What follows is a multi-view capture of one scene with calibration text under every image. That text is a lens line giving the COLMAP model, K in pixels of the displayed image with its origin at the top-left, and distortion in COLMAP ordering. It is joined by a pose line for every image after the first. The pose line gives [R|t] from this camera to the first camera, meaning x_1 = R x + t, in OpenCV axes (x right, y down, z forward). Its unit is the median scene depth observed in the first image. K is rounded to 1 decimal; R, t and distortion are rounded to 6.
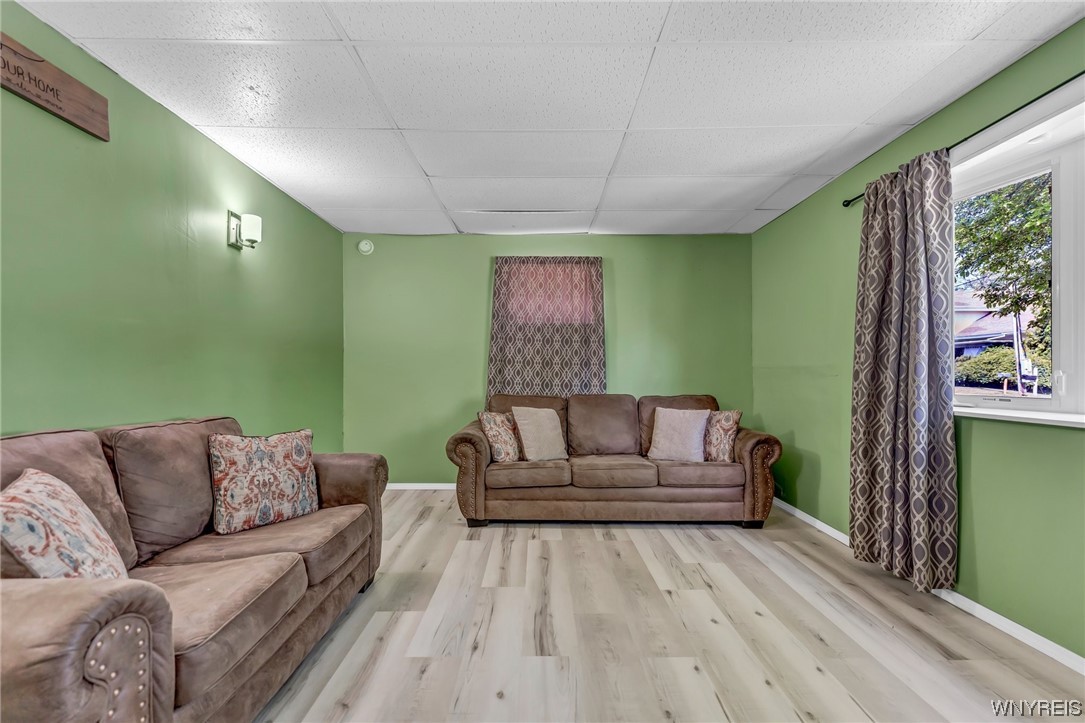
lens RADIAL K [[454.4, 0, 540.4], [0, 454.4, 359.1], [0, 0, 1]] dist [0.000901, 0.000233]
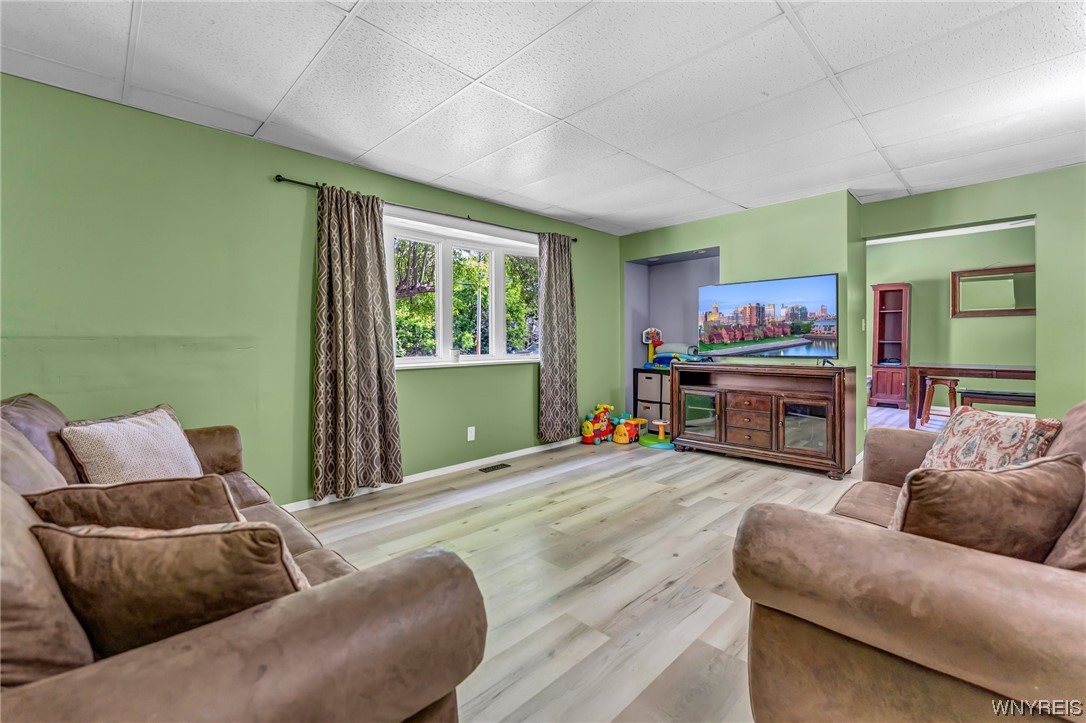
lens RADIAL K [[454.8, 0, 540.9], [0, 454.8, 363.5], [0, 0, 1]] dist [0.000901, 0.000233]
pose [[-0.691638, -0.022538, 0.721893, -0.701126], [0.011147, 0.999061, 0.041871, 0.042820], [-0.722158, 0.037006, -0.690737, 1.937019]]
